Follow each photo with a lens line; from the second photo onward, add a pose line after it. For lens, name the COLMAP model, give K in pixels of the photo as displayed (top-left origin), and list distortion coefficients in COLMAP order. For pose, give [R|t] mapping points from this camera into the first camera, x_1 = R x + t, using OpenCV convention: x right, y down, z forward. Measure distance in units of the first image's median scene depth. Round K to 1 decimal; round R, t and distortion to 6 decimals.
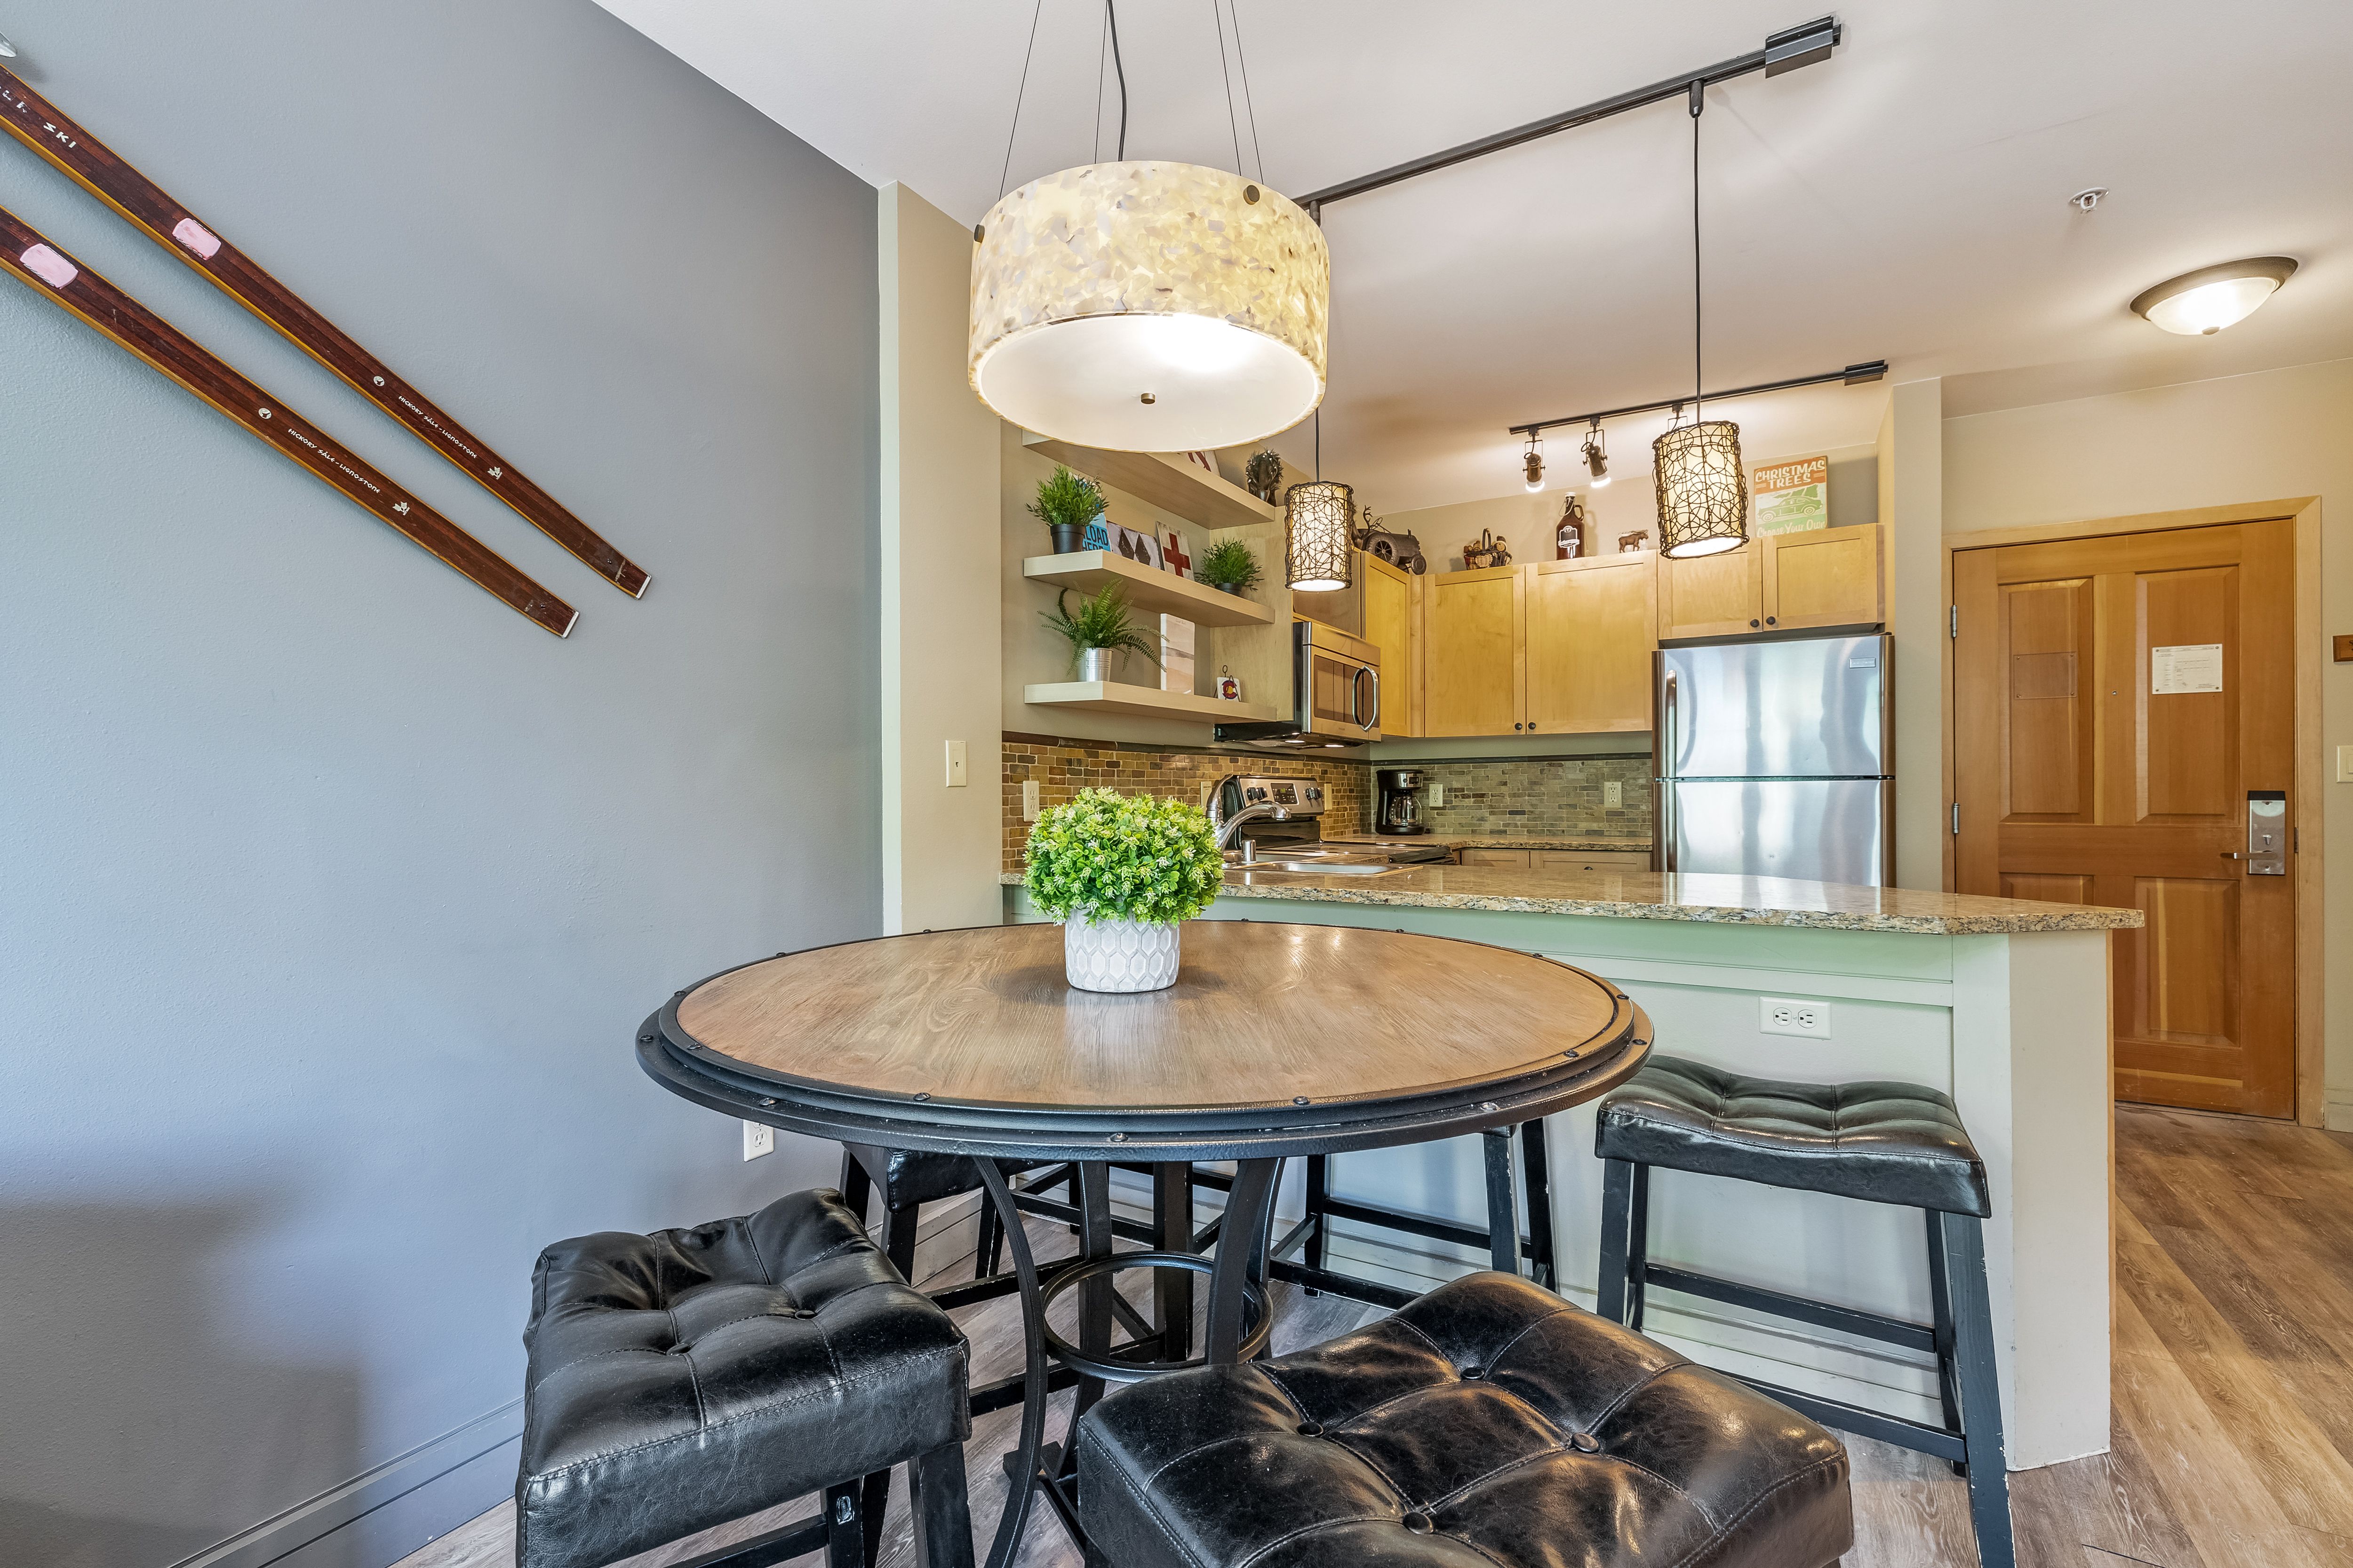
lens RADIAL K [[1028.3, 0, 1163.2], [0, 1028.3, 789.8], [0, 0, 1]] dist [-0.000277, 0.000369]
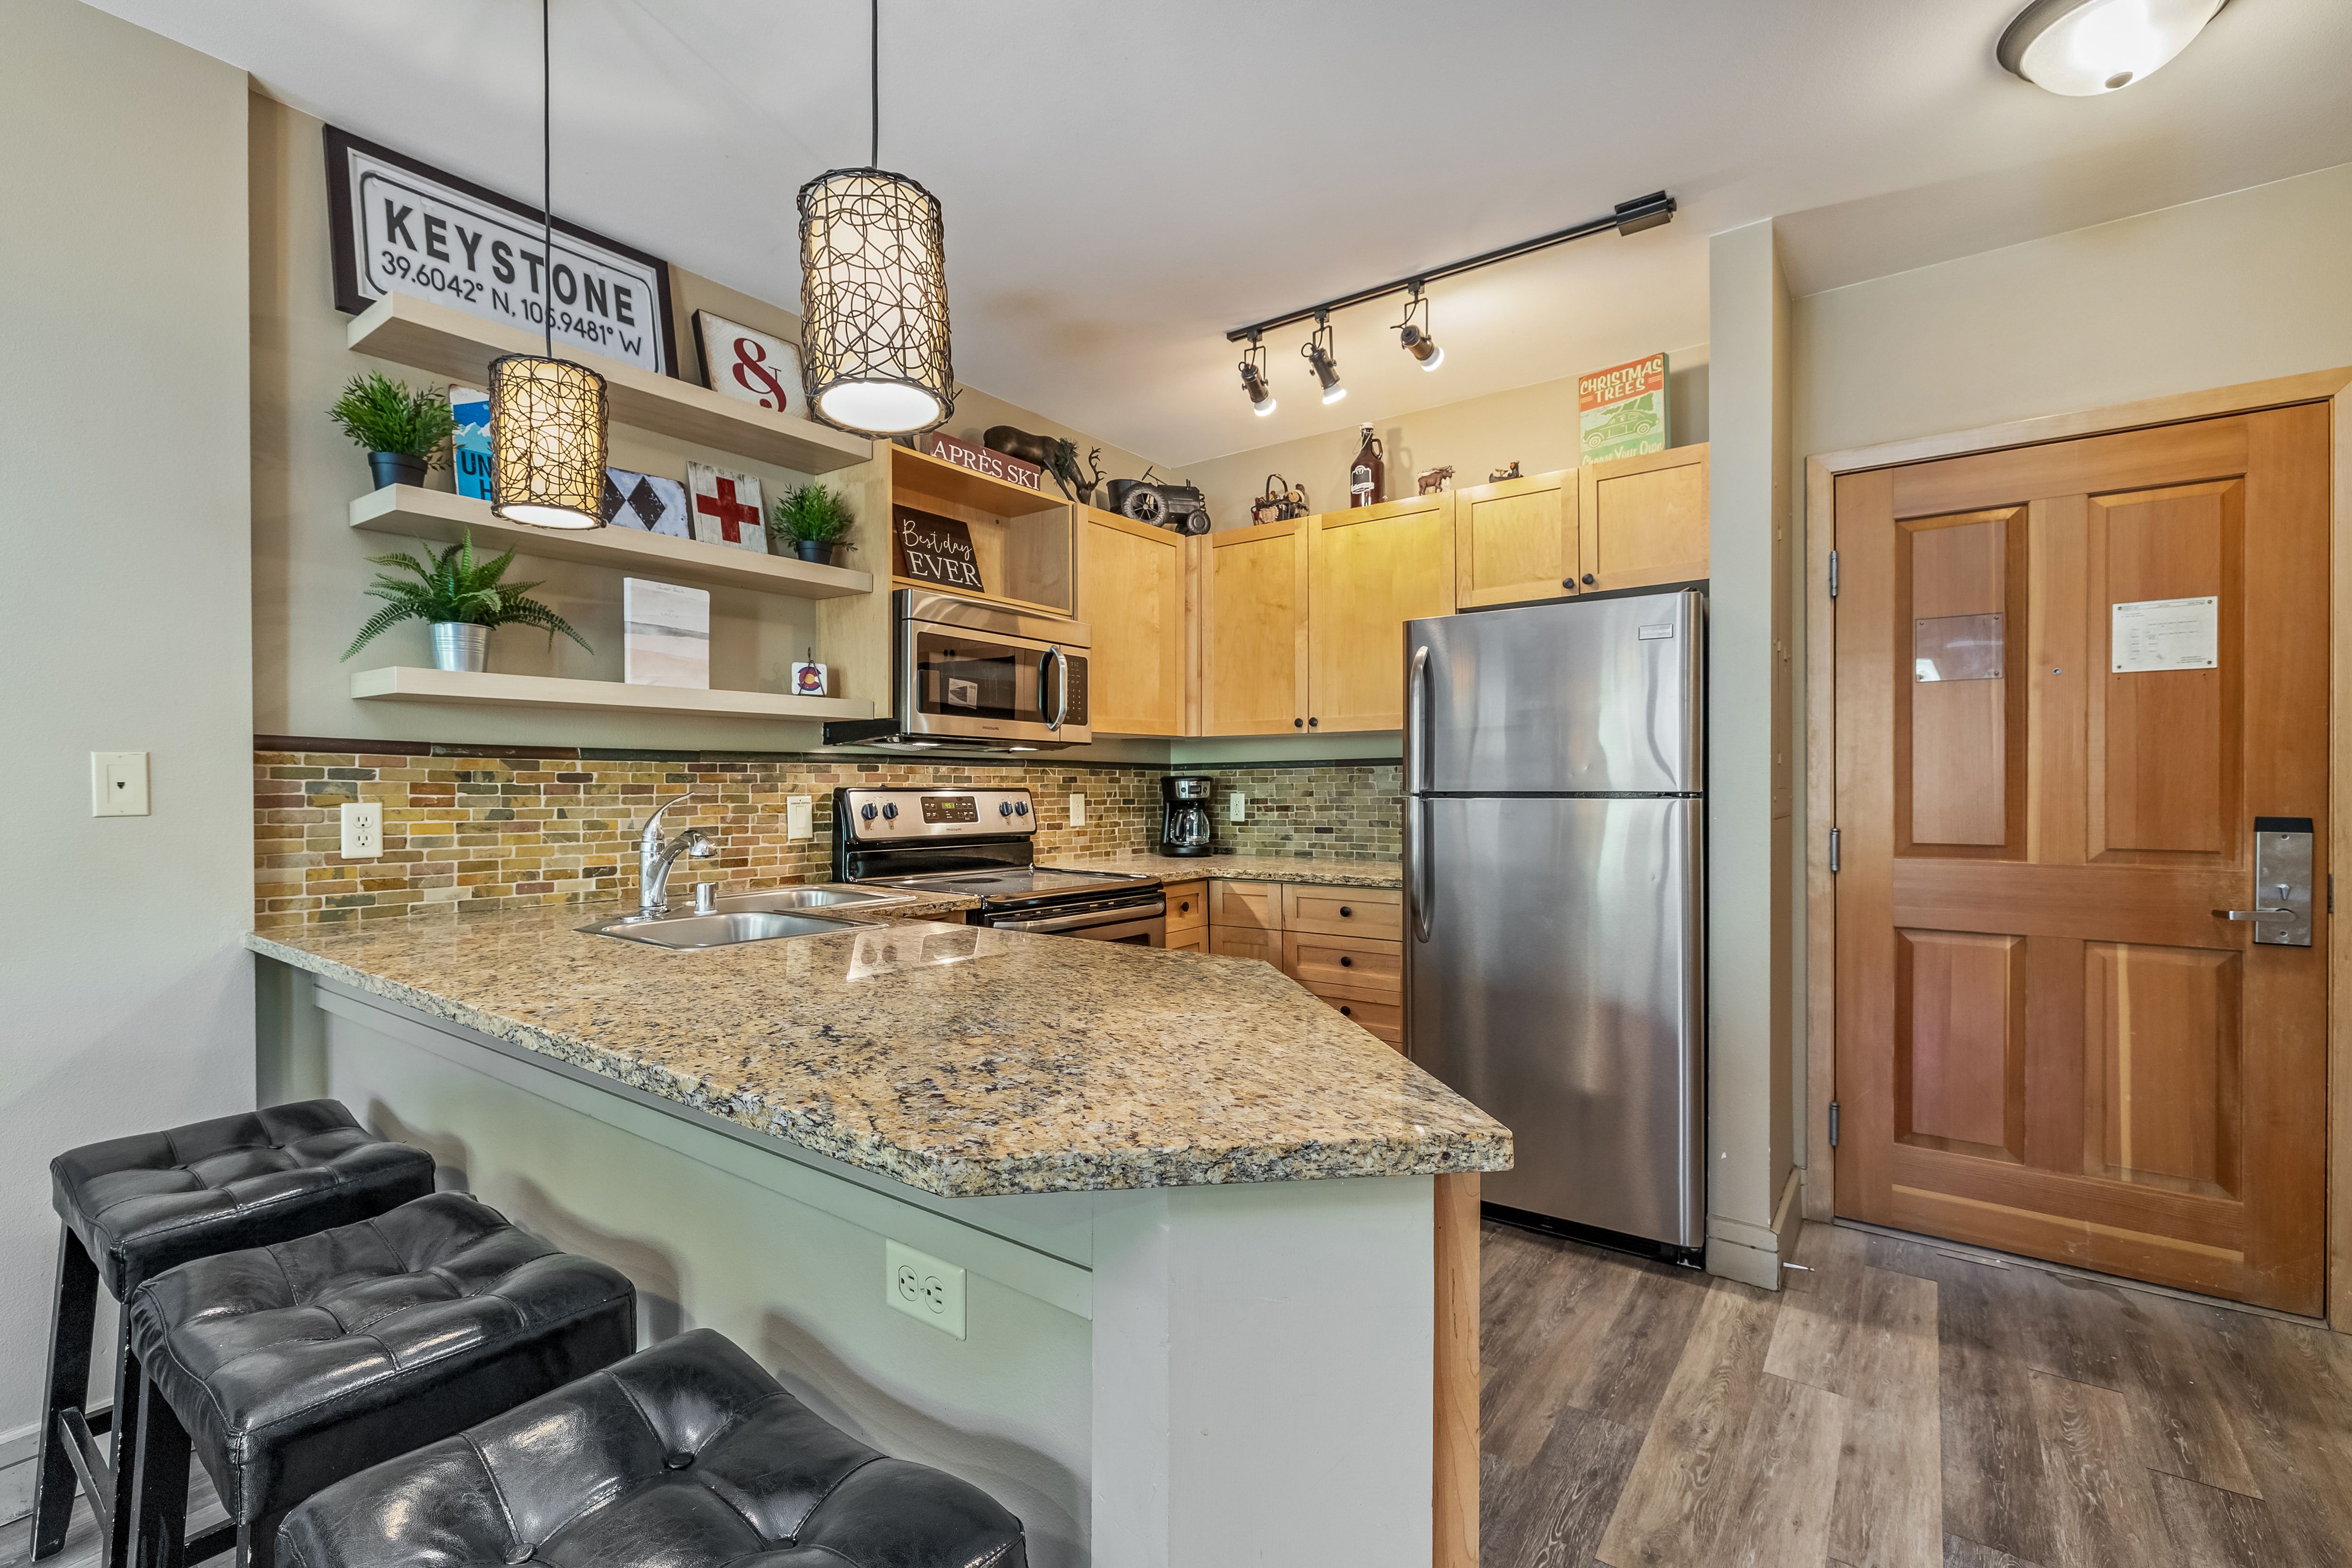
lens RADIAL K [[1028.0, 0, 1162.7], [0, 1028.0, 789.8], [0, 0, 1]] dist [-0.000277, 0.000369]
pose [[0.994254, 0.002319, -0.107020, 0.417723], [-0.001674, 0.999980, 0.006116, -0.019086], [0.107032, -0.005901, 0.994238, 0.261827]]
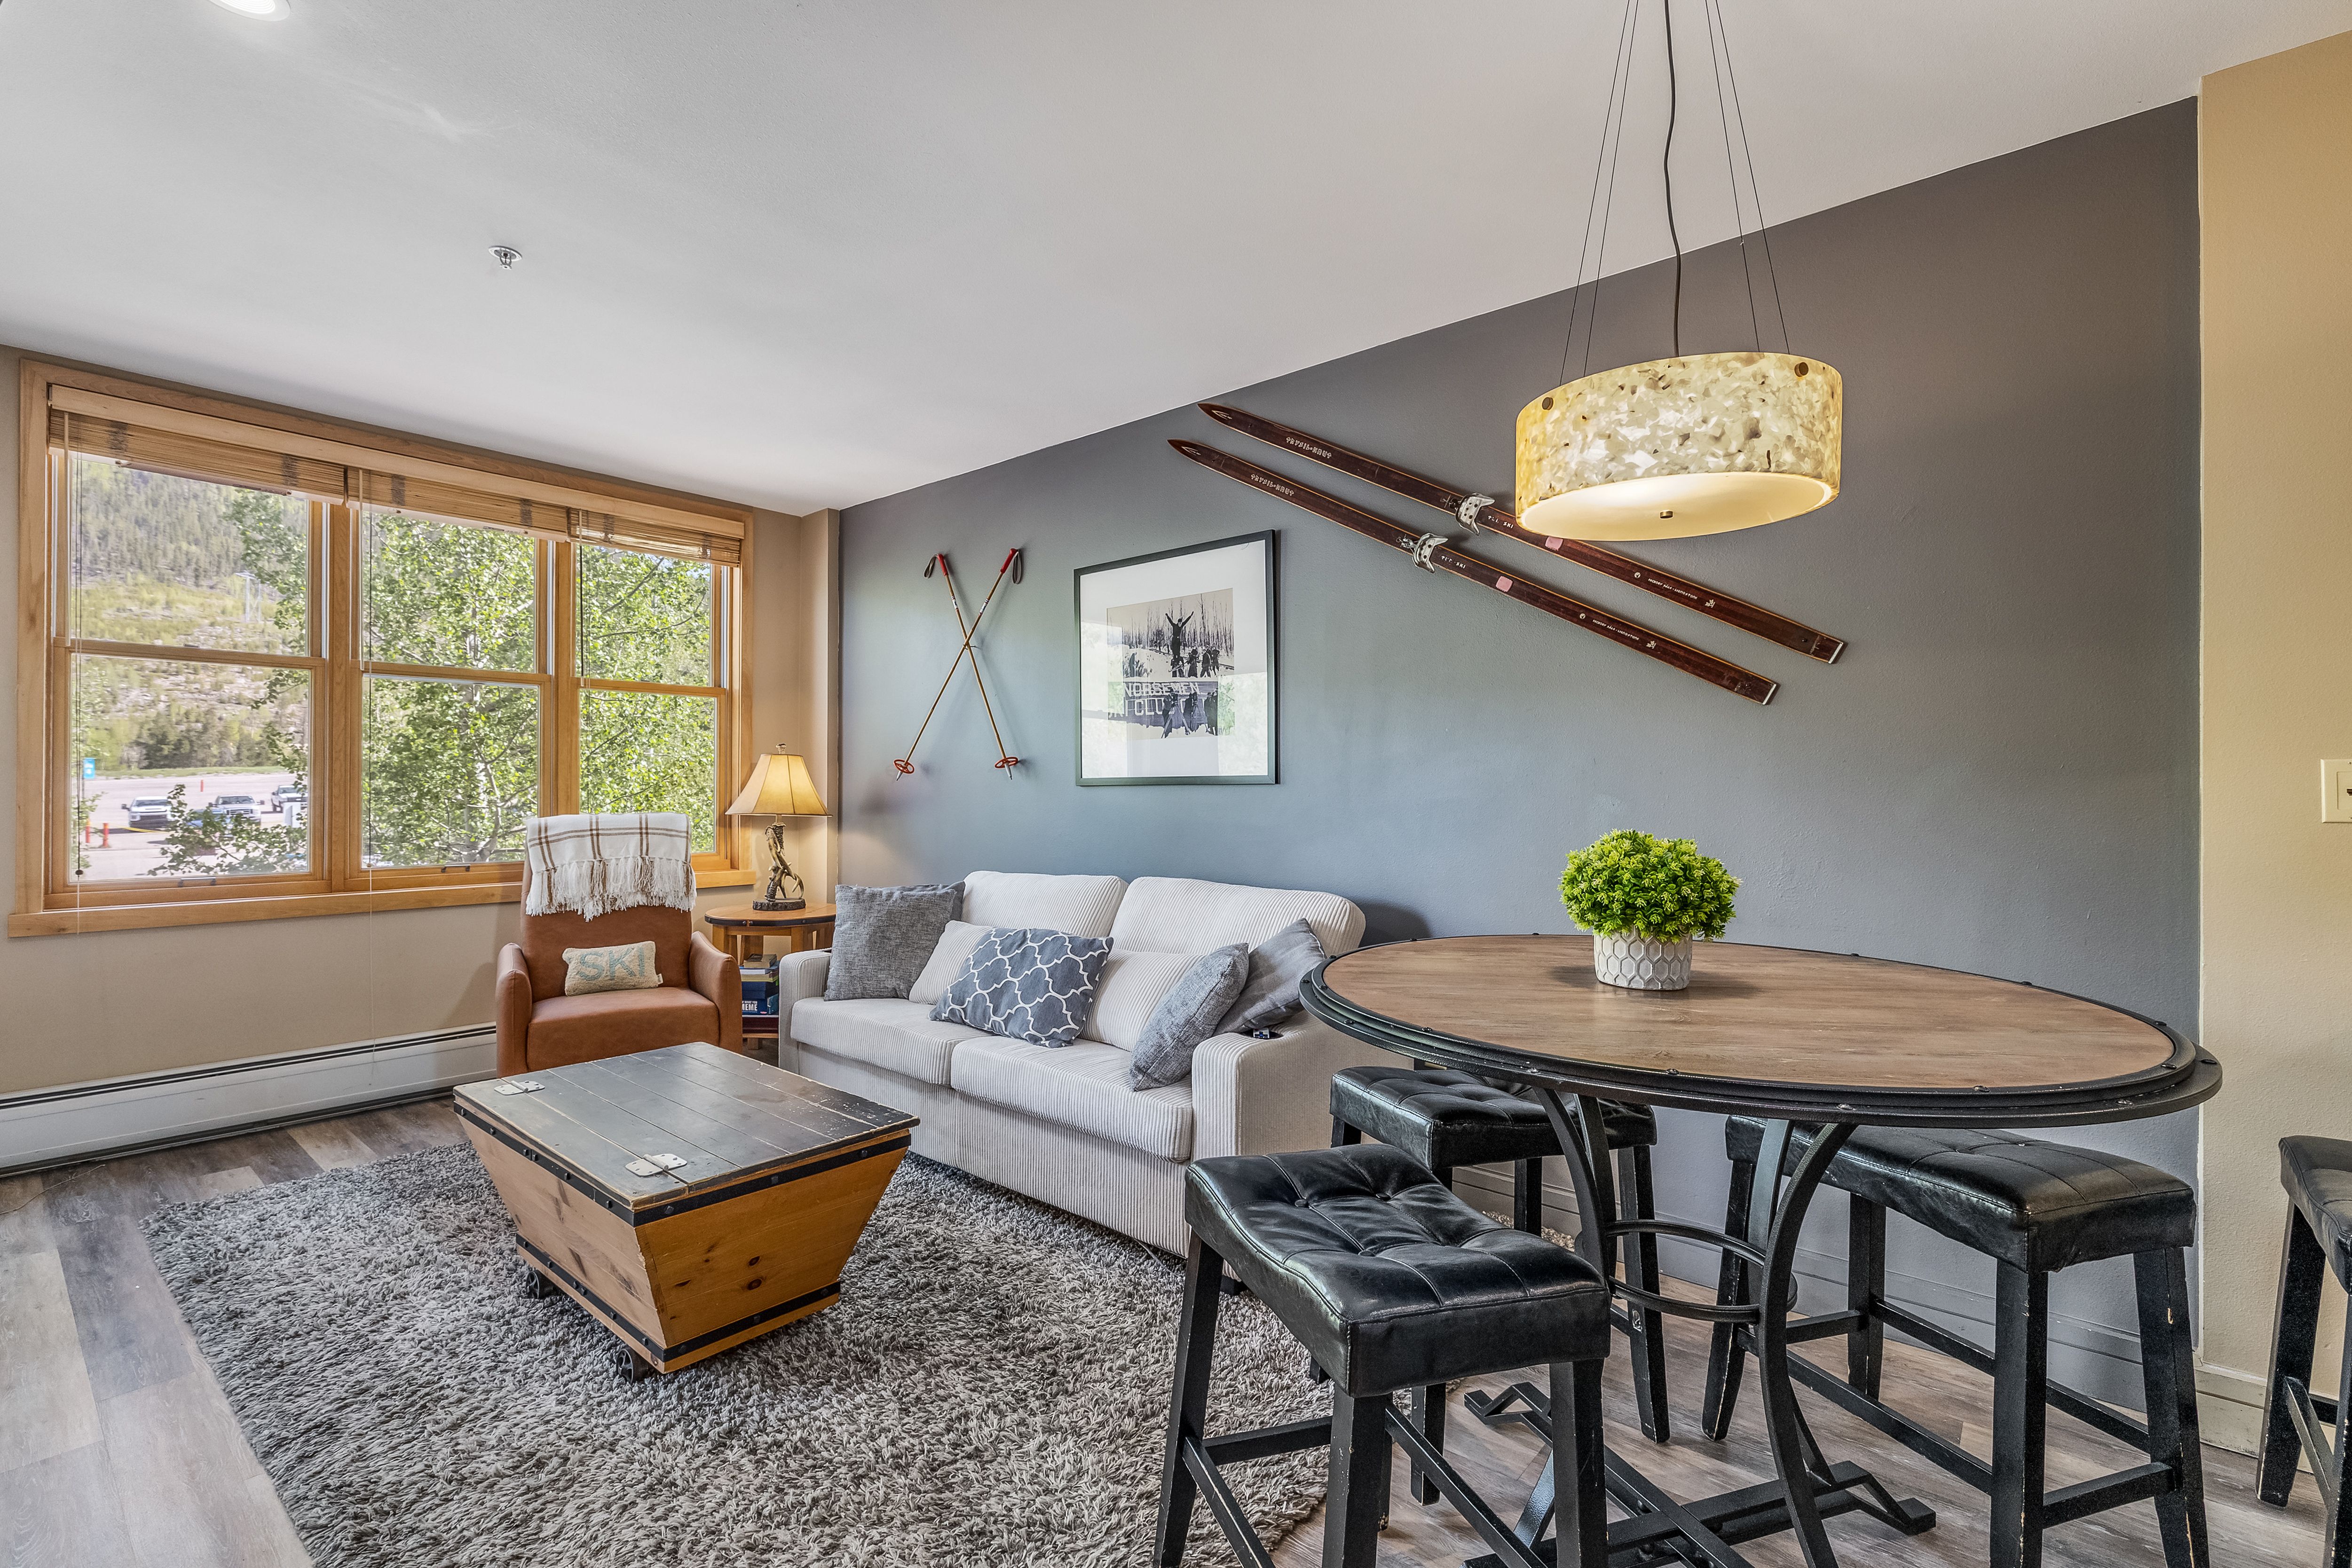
lens RADIAL K [[1051.2, 0, 1164.2], [0, 1051.2, 785.3], [0, 0, 1]] dist [-0.000704, -0.000831]
pose [[-0.170637, 0.001965, -0.985332, 0.465576], [-0.001966, 0.999995, 0.002334, -0.020237], [0.985332, 0.002335, -0.170632, 0.219710]]
